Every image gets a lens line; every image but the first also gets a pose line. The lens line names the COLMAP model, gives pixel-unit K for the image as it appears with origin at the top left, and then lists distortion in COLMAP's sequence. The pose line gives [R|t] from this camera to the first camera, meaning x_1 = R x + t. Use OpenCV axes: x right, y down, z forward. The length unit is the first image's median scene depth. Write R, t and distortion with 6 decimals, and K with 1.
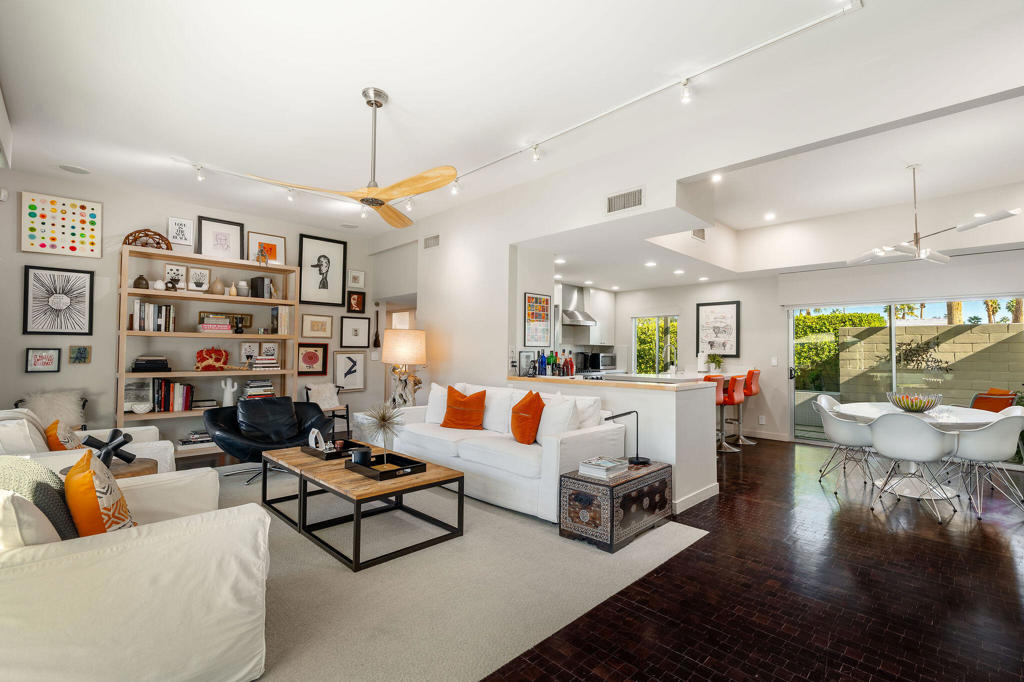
lens RADIAL K [[464.5, 0, 517.1], [0, 464.5, 342.7], [0, 0, 1]] dist [-0.007136, 0.000539]
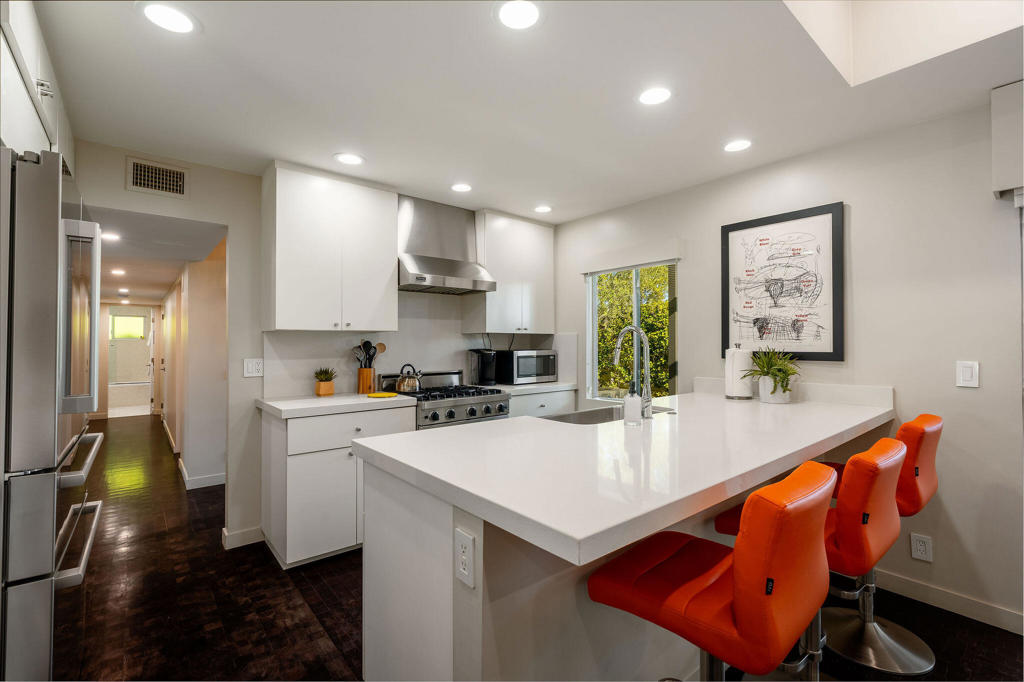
lens RADIAL K [[464.5, 0, 506.3], [0, 464.5, 341.7], [0, 0, 1]] dist [-0.007136, 0.000539]
pose [[0.994390, -0.009720, -0.105325, 0.241971], [0.010564, 0.999916, 0.007463, 0.011428], [0.105243, -0.008533, 0.994410, 0.578904]]
